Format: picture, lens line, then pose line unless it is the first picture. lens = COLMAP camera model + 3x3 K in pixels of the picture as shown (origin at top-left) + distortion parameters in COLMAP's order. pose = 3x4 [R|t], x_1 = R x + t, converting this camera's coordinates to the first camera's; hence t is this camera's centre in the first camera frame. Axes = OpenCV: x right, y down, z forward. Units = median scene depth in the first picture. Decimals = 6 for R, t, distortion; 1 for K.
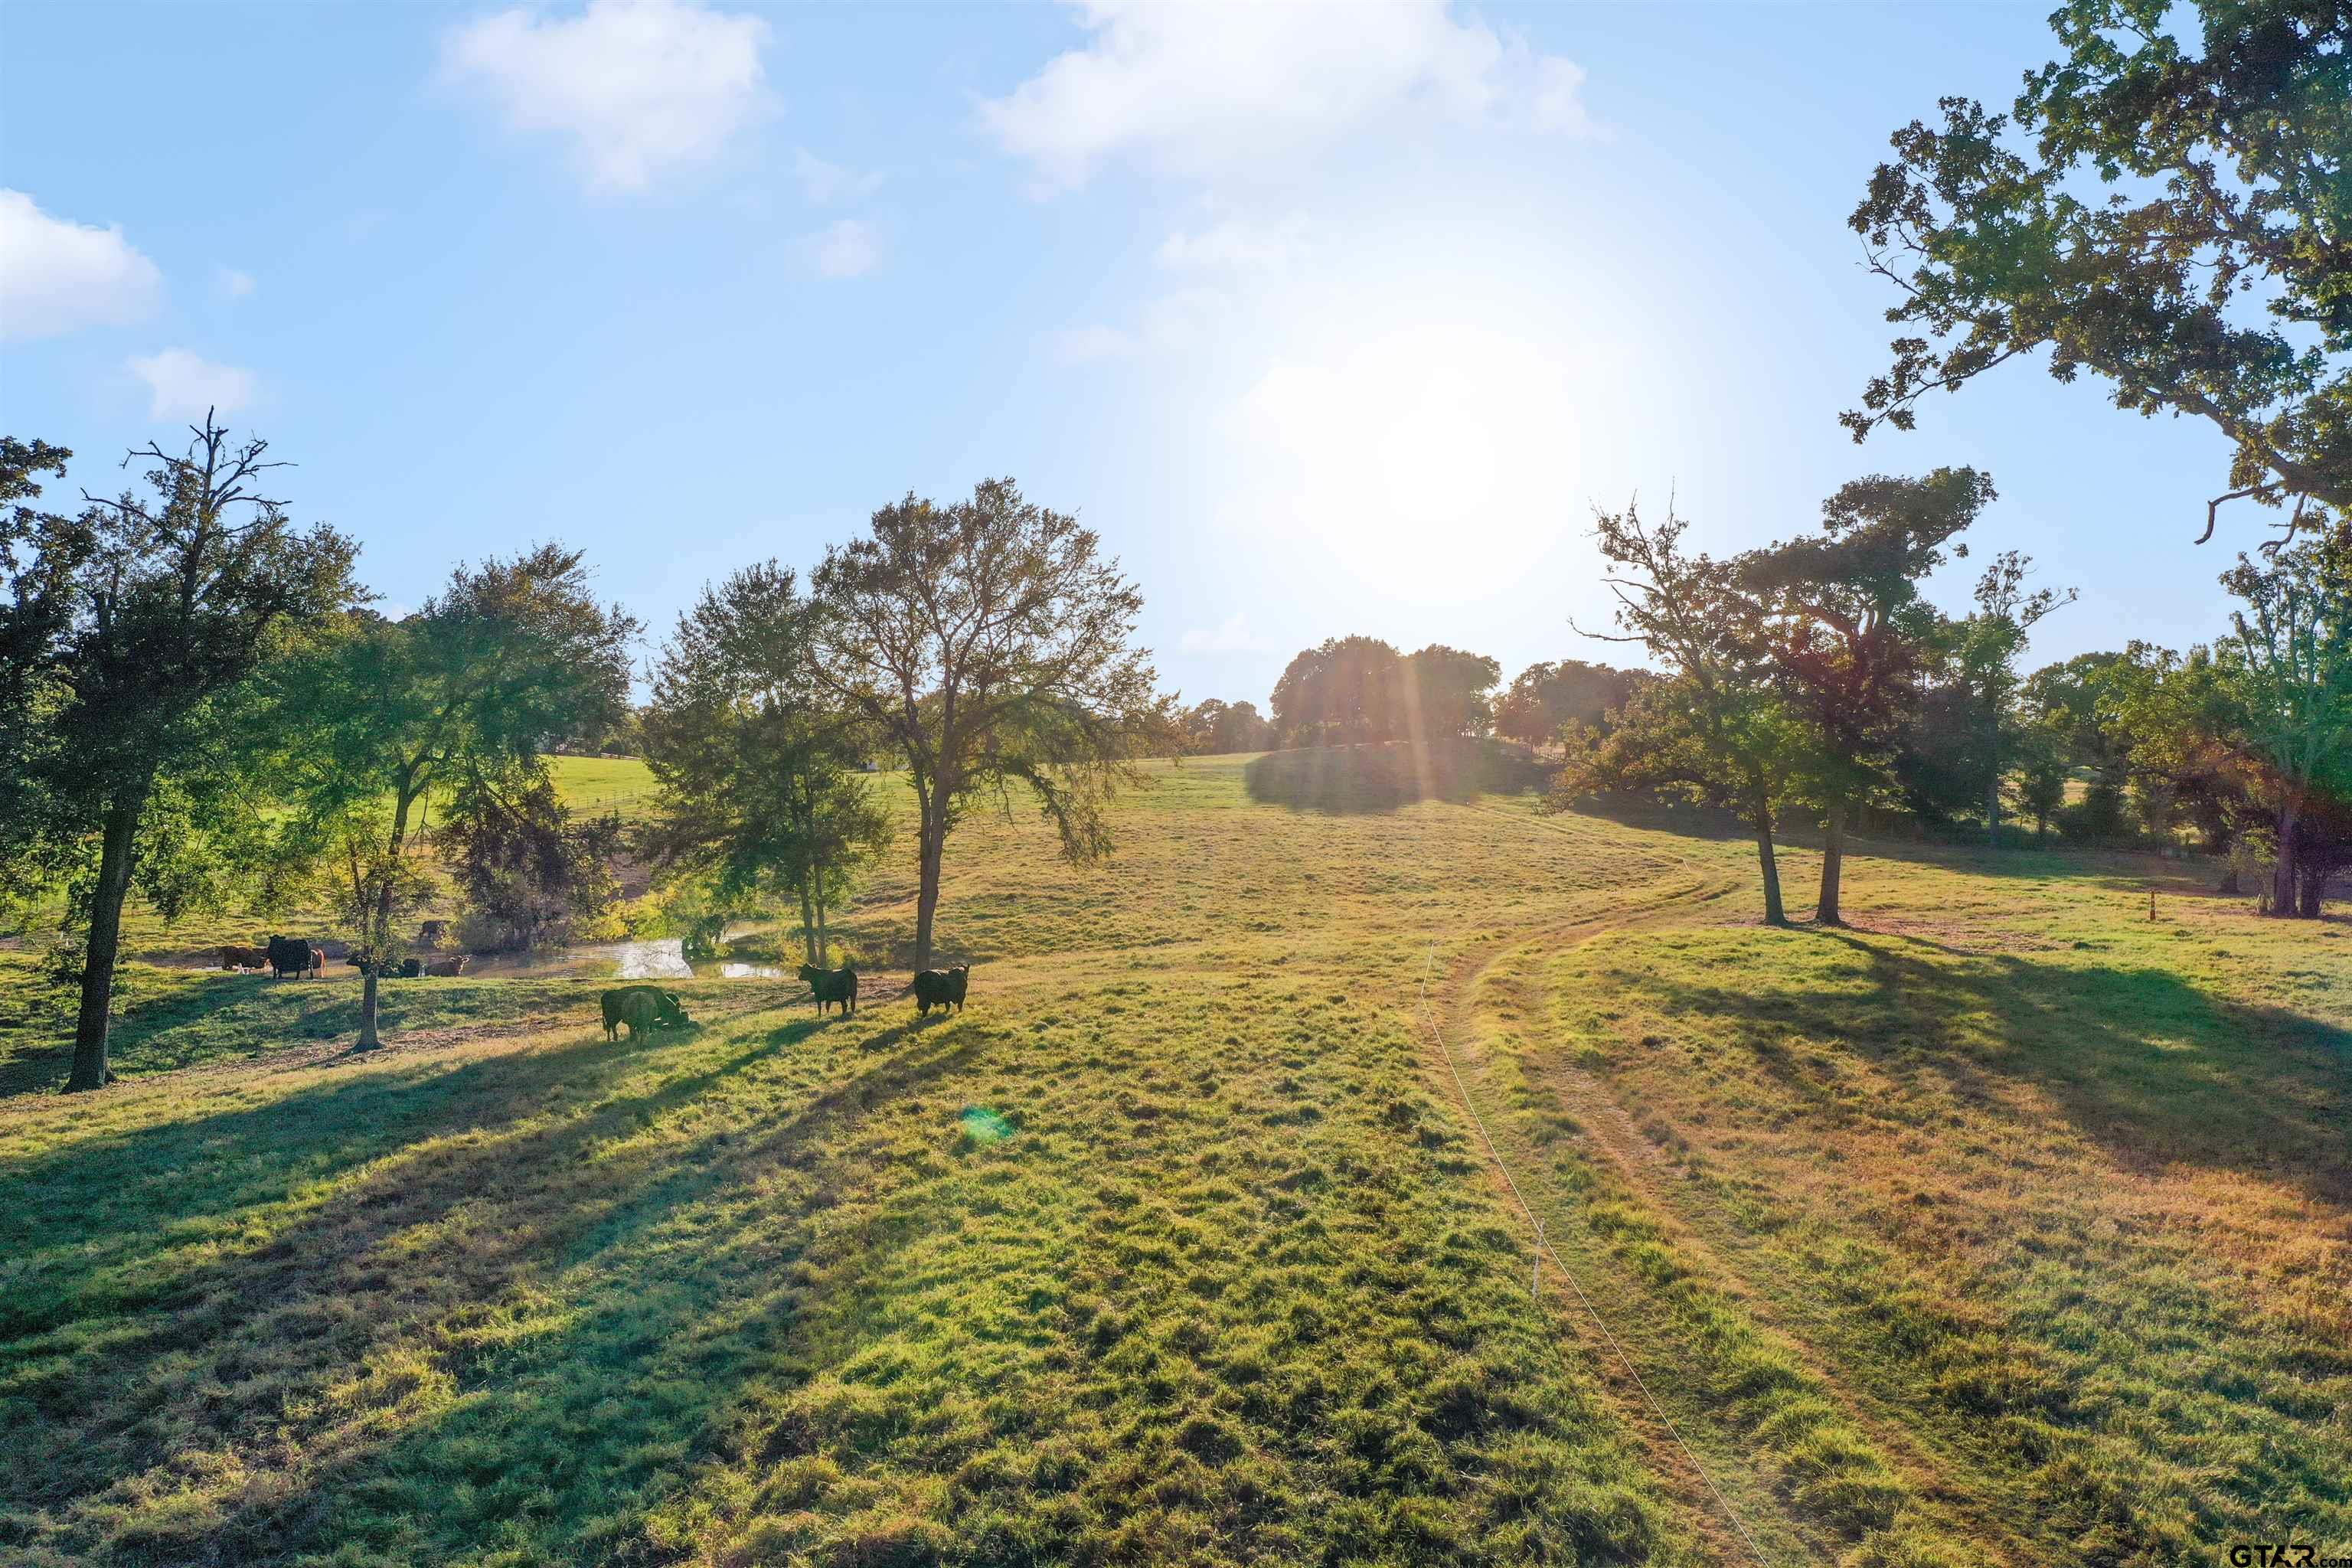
lens RADIAL K [[1836.7, 0, 1167.6], [0, 1836.7, 779.0], [0, 0, 1]] dist [-0.002113, -0.003082]
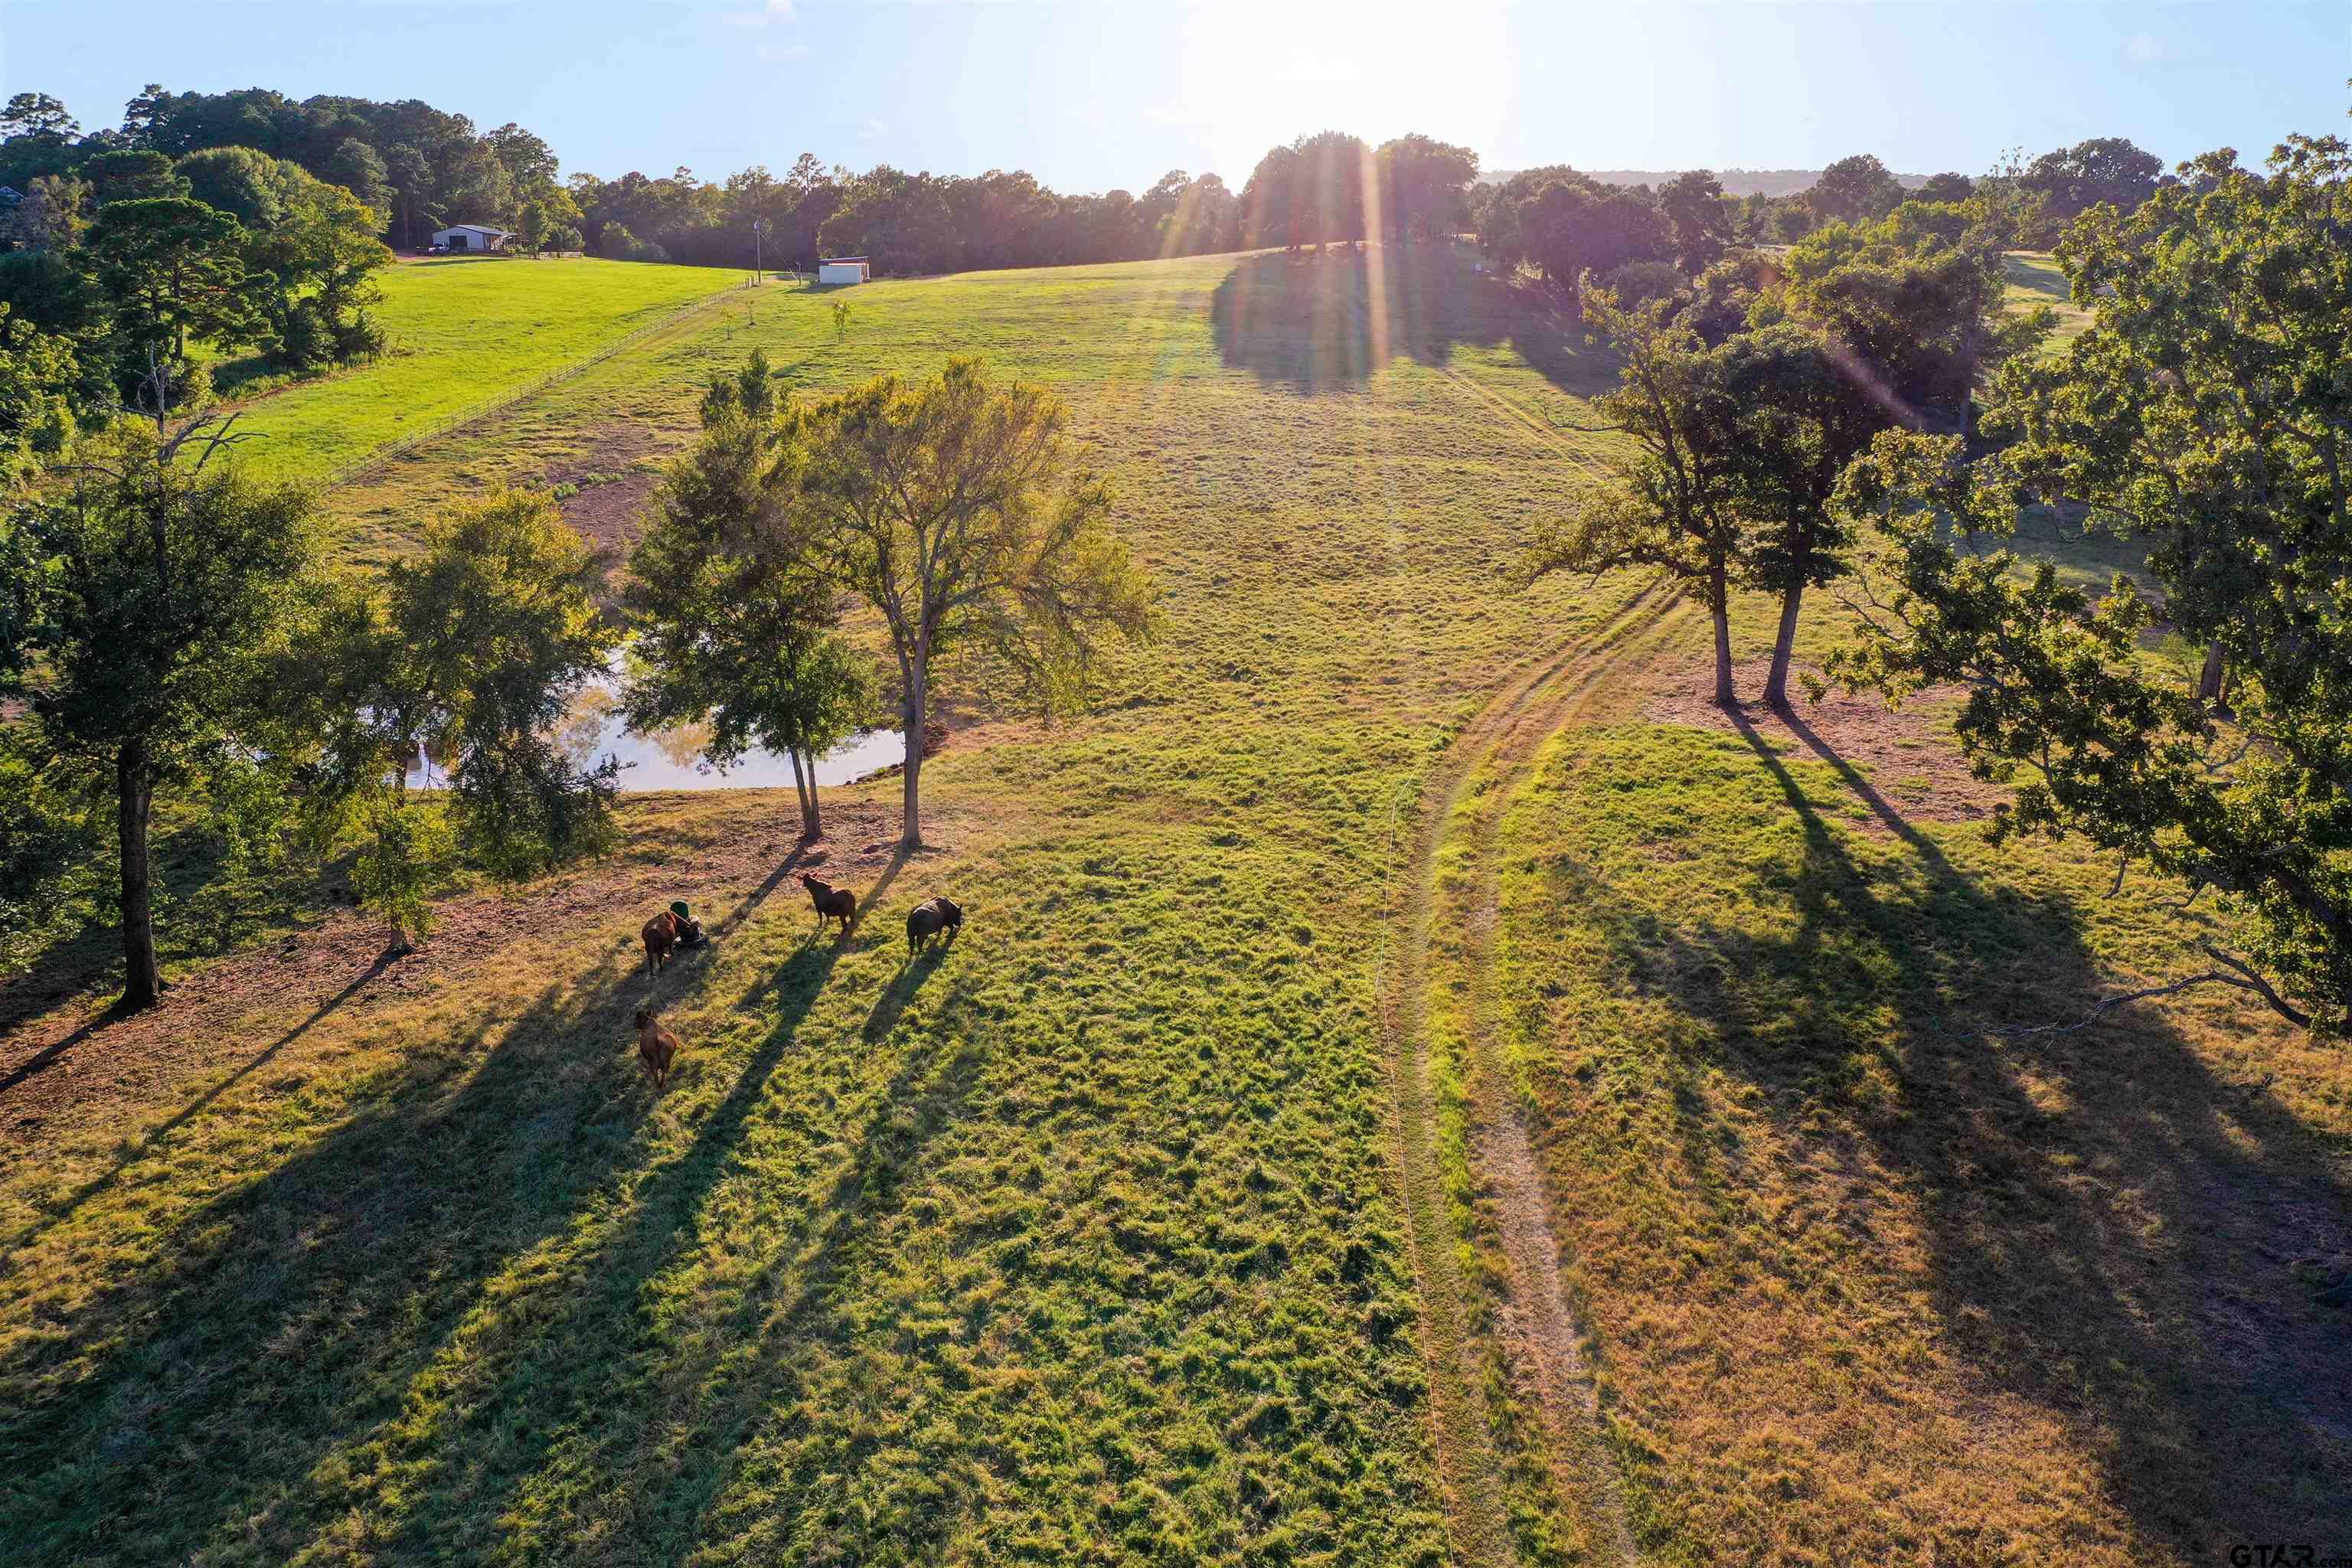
lens RADIAL K [[1836.7, 0, 1160.5], [0, 1836.7, 769.8], [0, 0, 1]] dist [-0.002113, -0.003082]
pose [[0.999852, -0.010725, 0.013442, -0.005781], [0.006428, 0.958118, 0.286301, -0.347958], [-0.015950, -0.286172, 0.958045, -0.006176]]
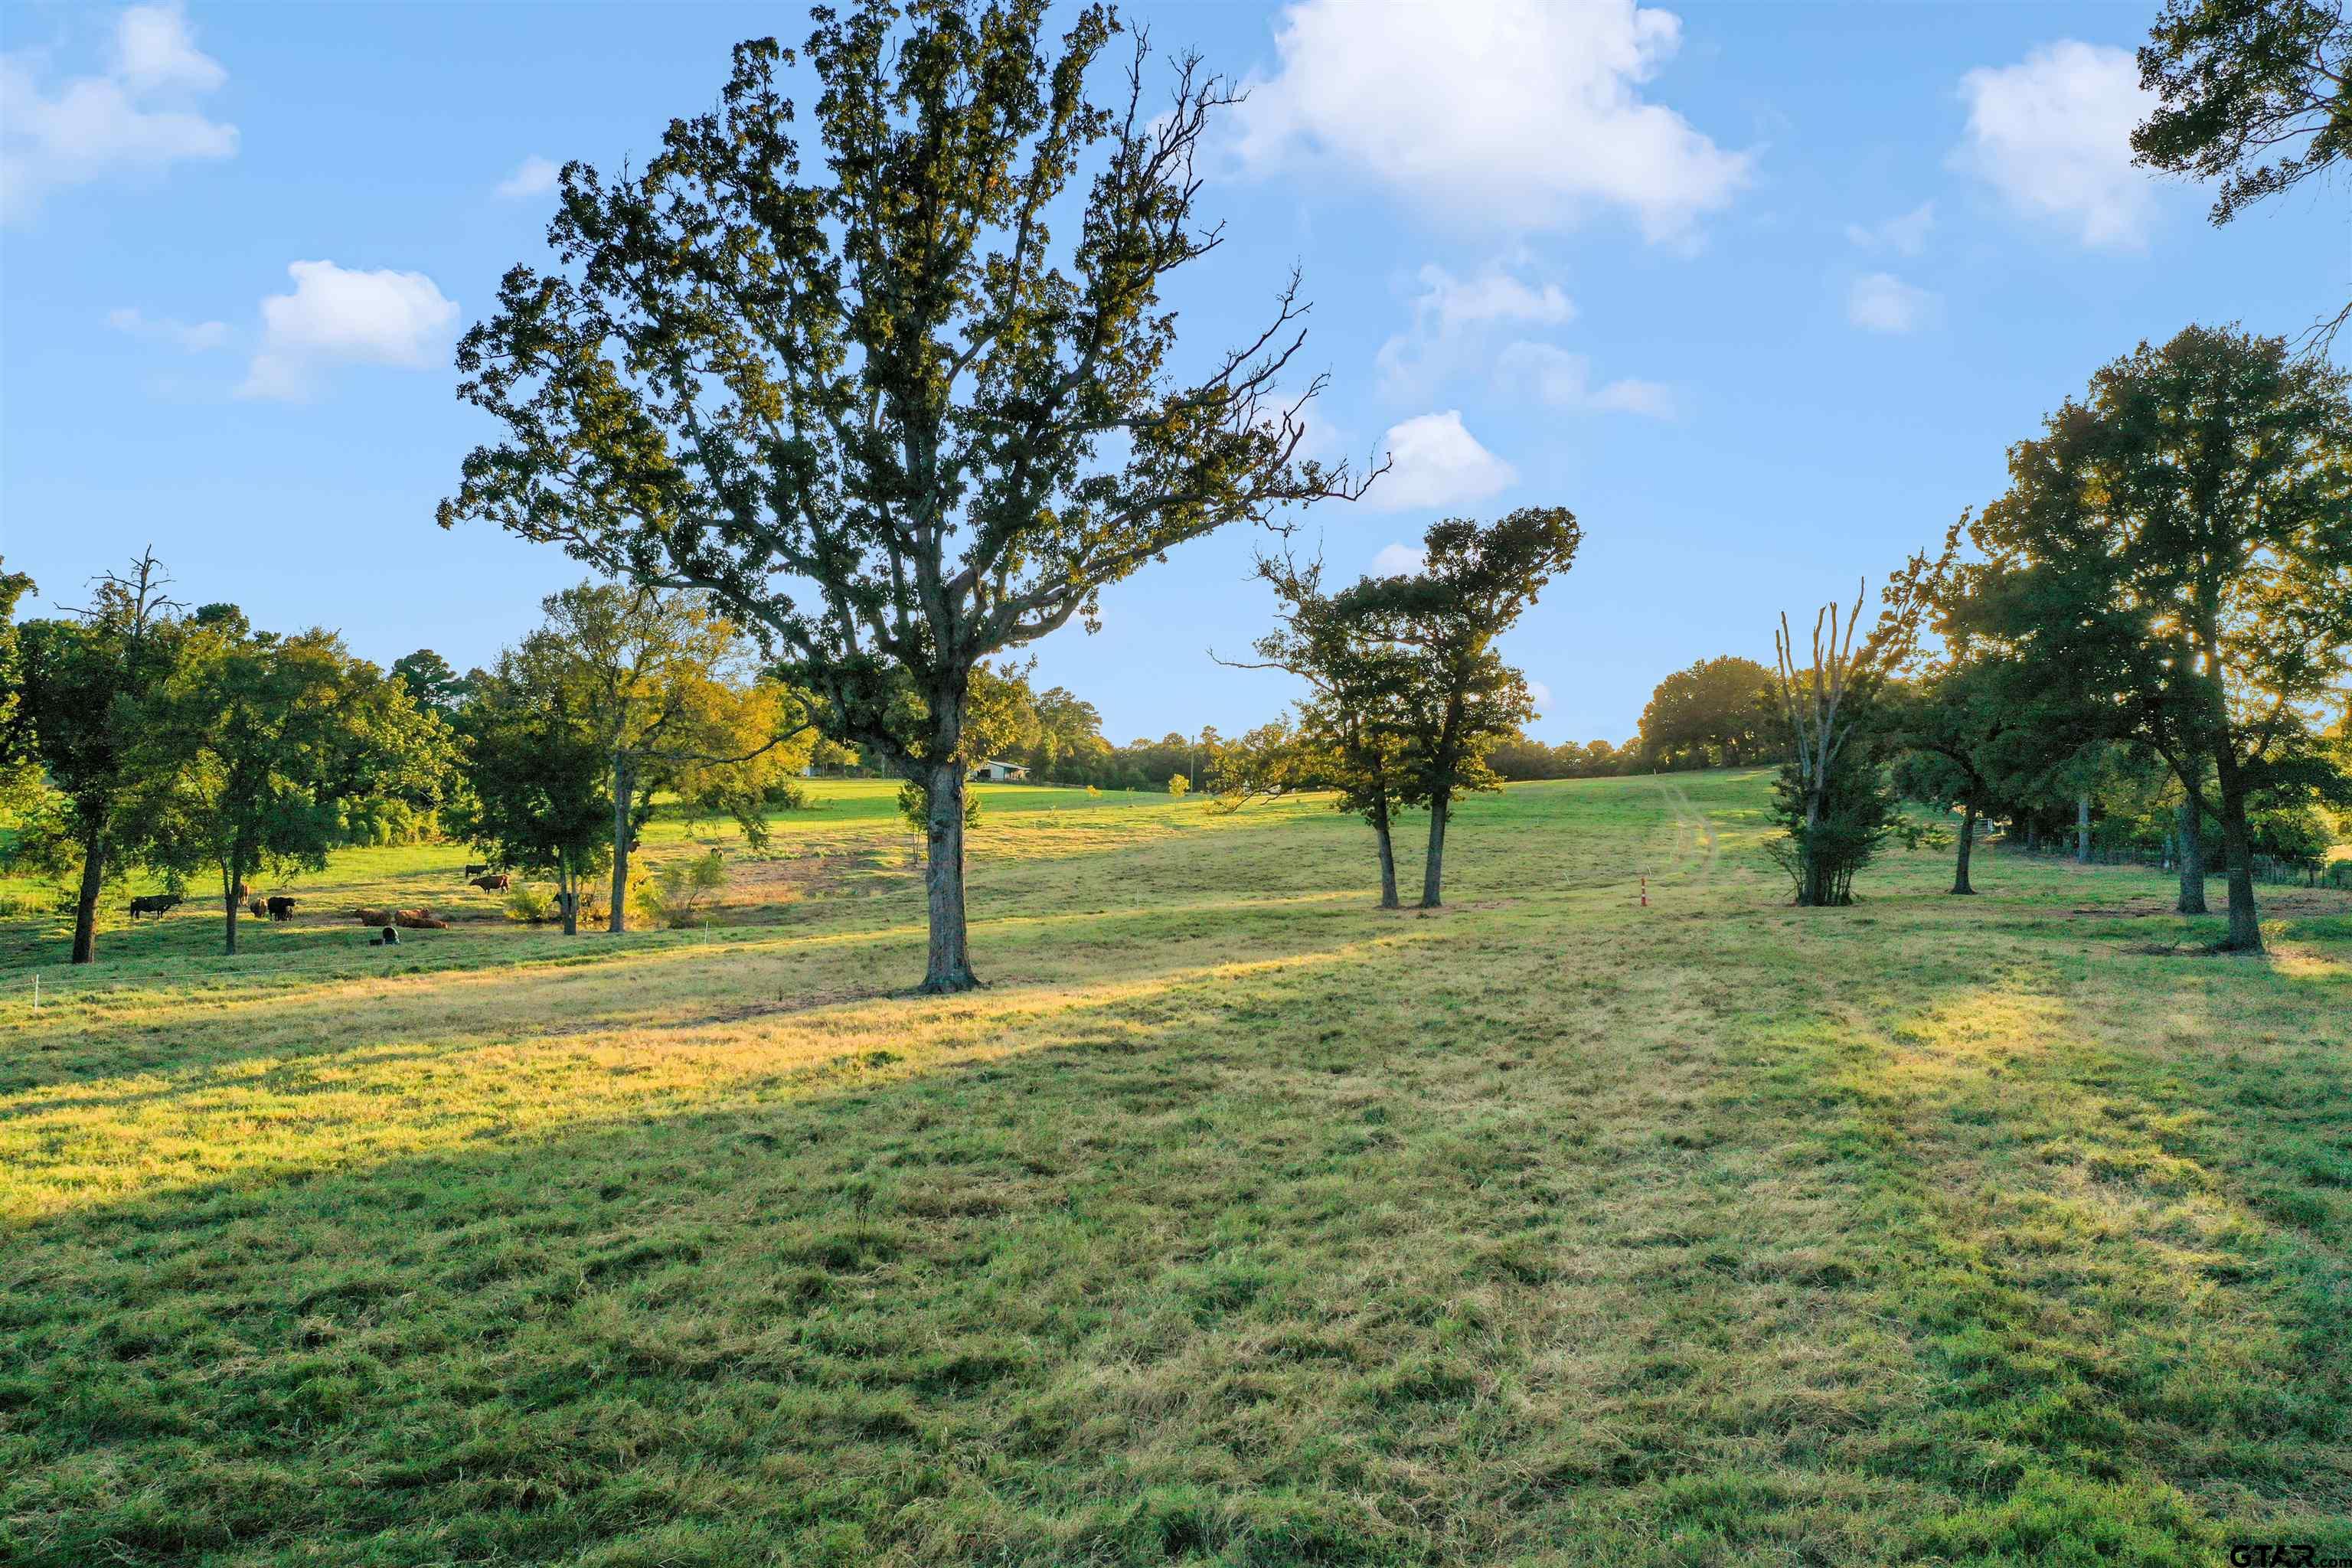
lens RADIAL K [[1836.7, 0, 1199.2], [0, 1836.7, 791.2], [0, 0, 1]] dist [-0.002113, -0.003082]
pose [[0.949544, -0.004603, -0.313601, 1.088520], [0.001500, 0.999948, -0.010134, 0.030868], [0.313631, 0.009153, 0.949501, -0.265078]]
